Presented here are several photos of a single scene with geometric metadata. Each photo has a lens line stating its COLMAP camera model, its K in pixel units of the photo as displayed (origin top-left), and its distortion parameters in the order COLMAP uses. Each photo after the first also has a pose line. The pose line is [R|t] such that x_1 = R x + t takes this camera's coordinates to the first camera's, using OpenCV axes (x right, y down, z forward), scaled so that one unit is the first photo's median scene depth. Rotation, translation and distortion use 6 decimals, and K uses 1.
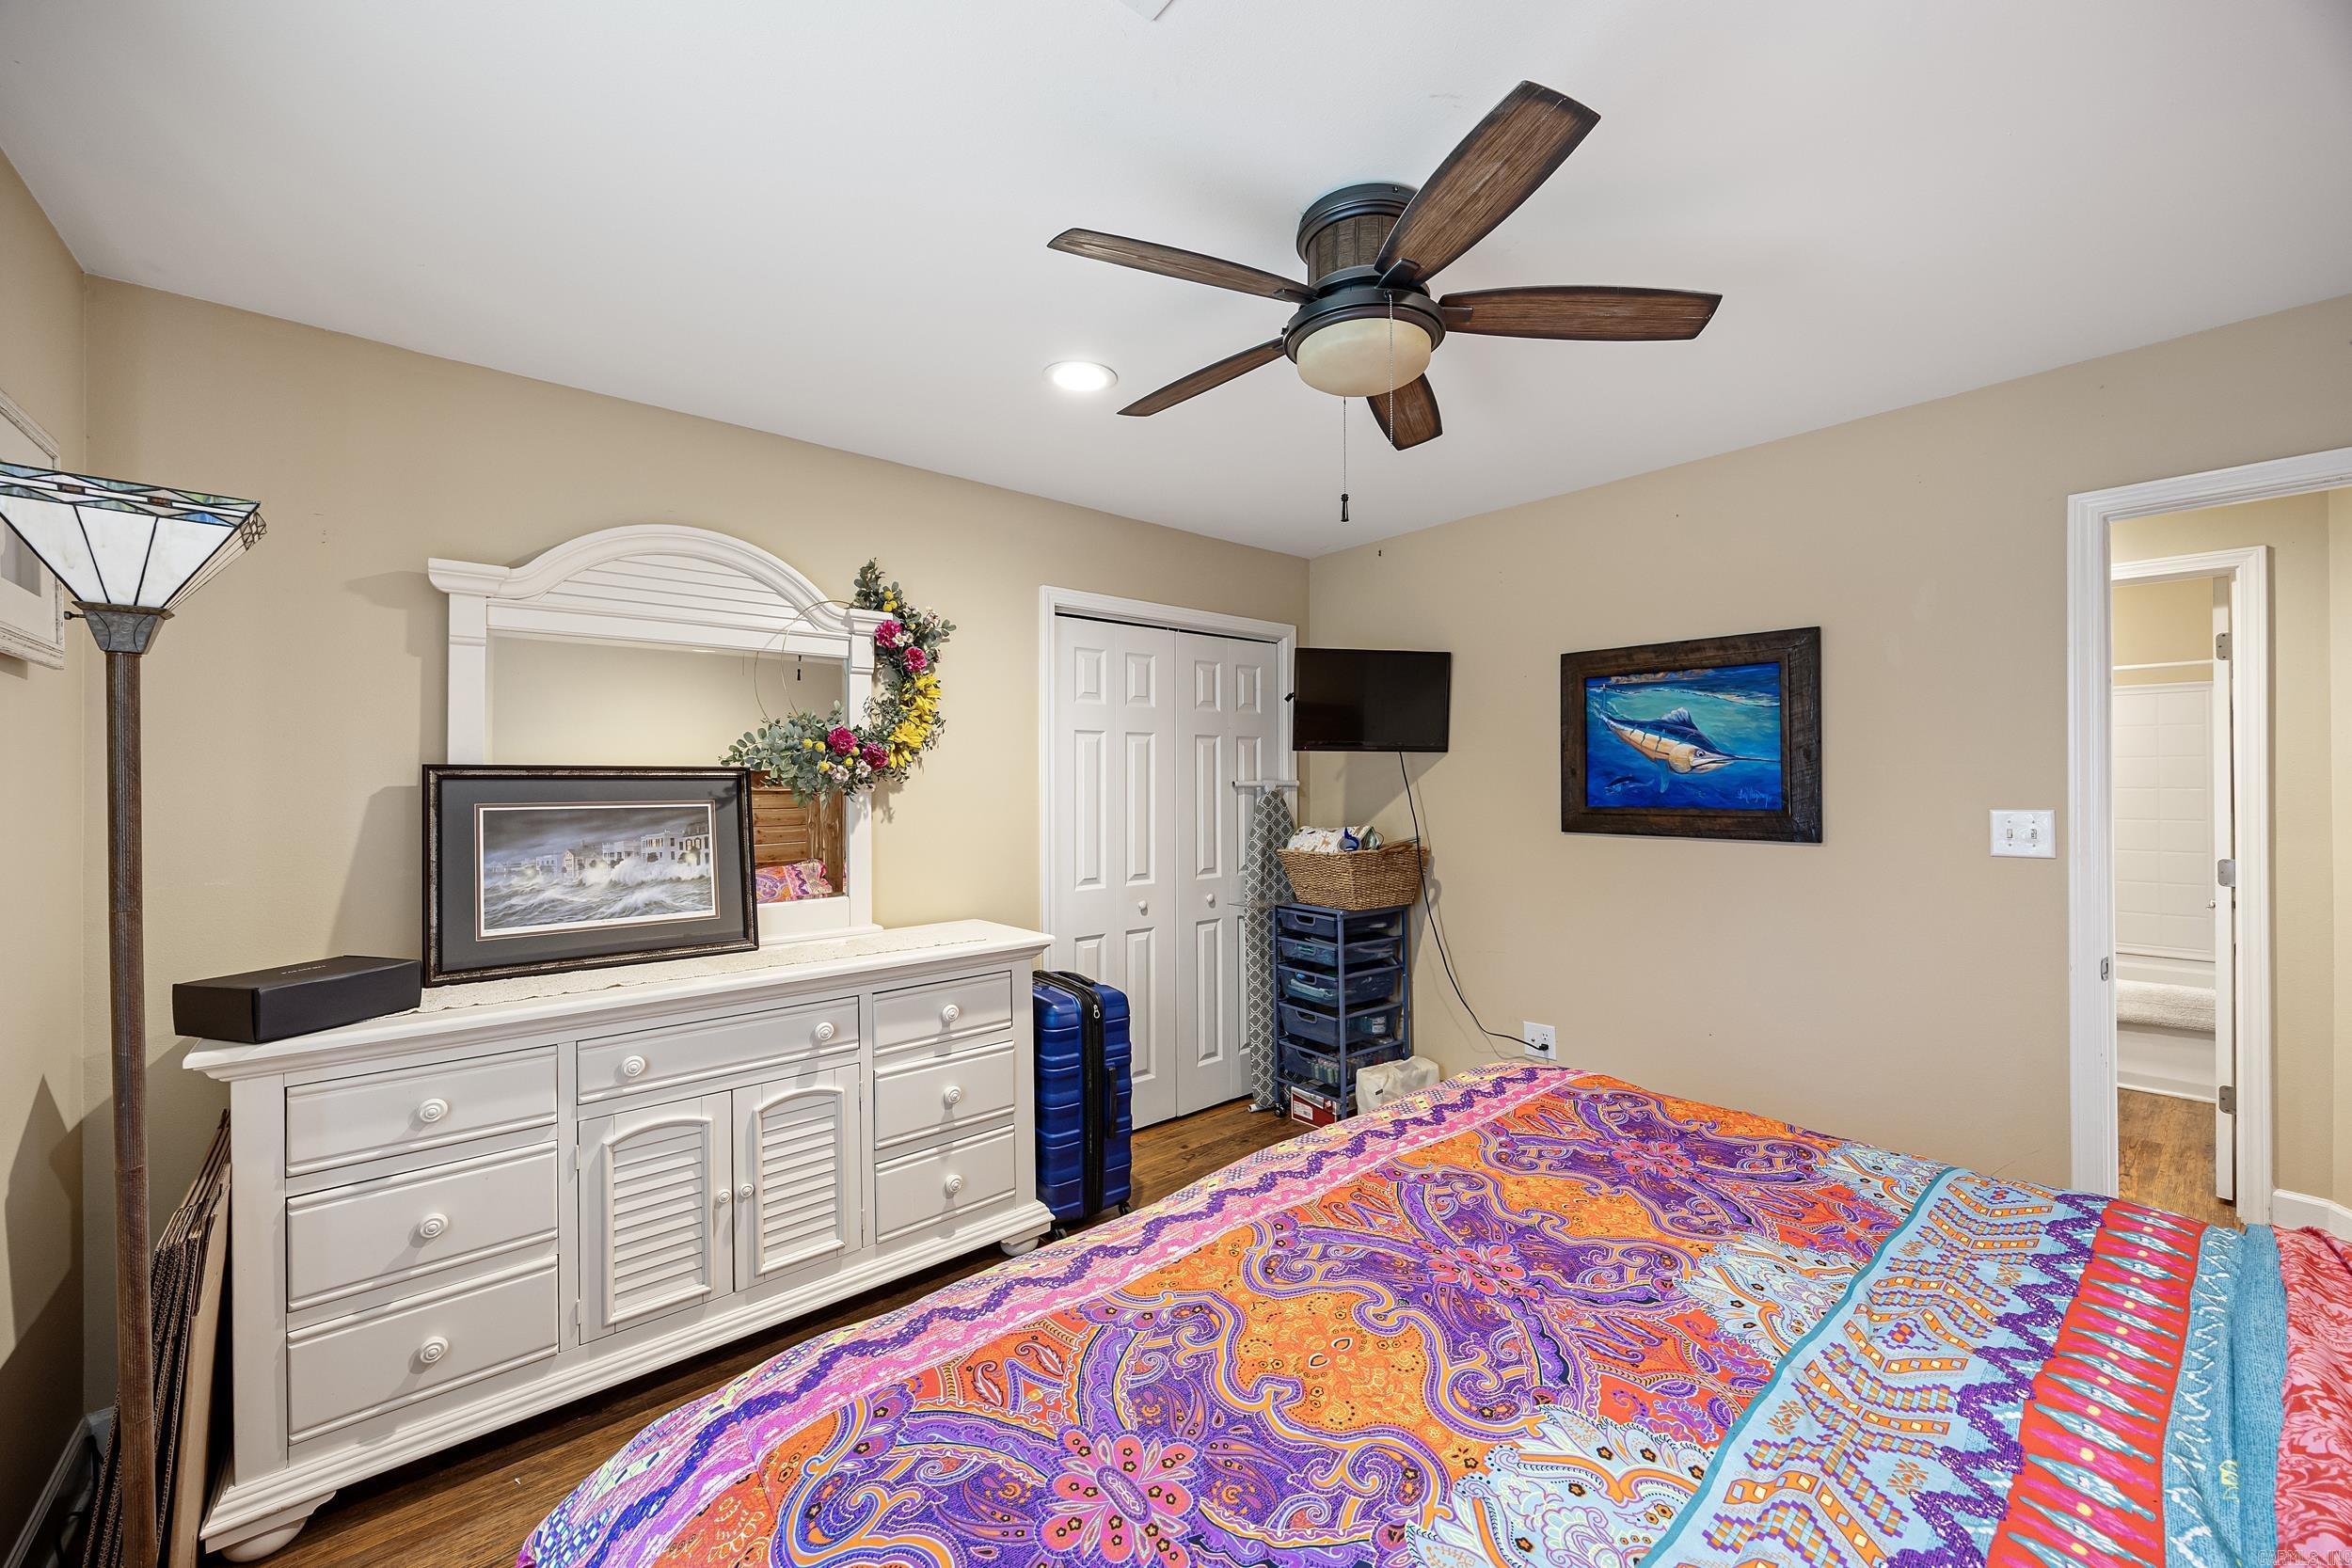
lens RADIAL K [[913.4, 0, 1180.2], [0, 913.4, 787.6], [0, 0, 1]] dist [0.000645, -0.000258]
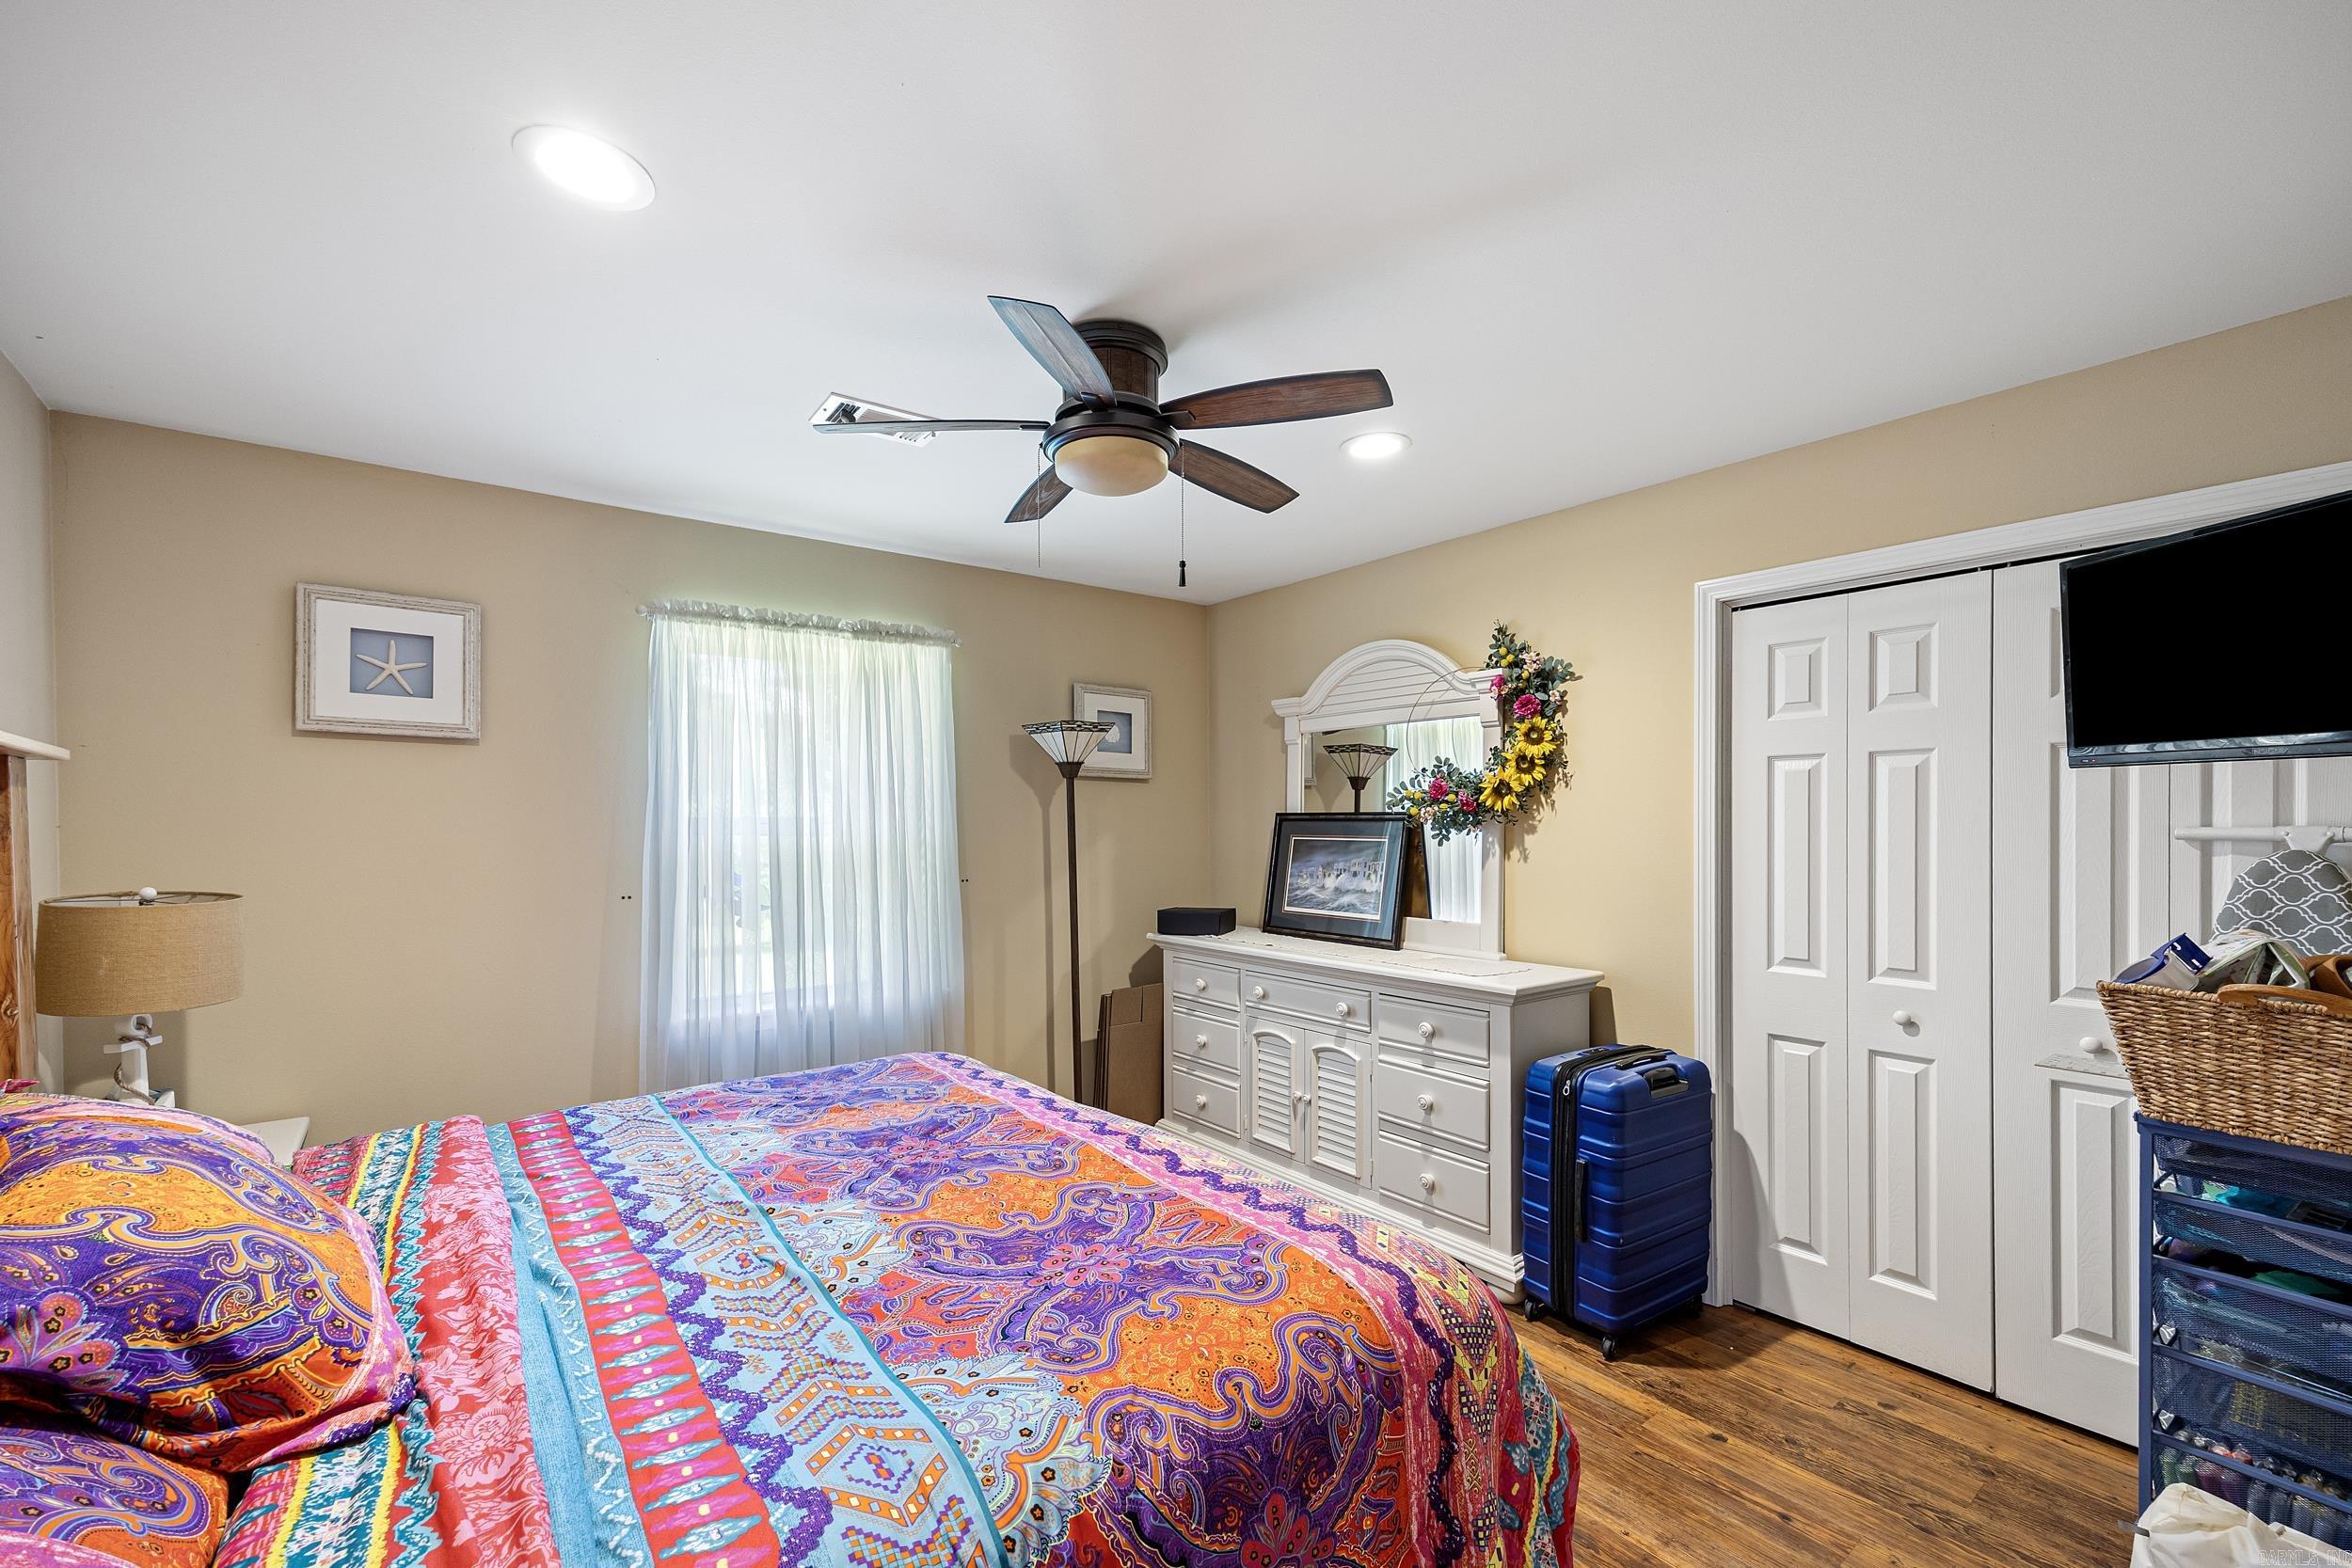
lens RADIAL K [[1134.9, 0, 1273.9], [0, 1134.9, 822.4], [0, 0, 1]] dist [0.000297, 0.000000]
pose [[-0.058570, 0.013921, -0.998186, 1.334811], [0.001357, 0.999903, 0.013866, -0.035063], [0.998282, -0.000542, -0.058583, 1.029514]]
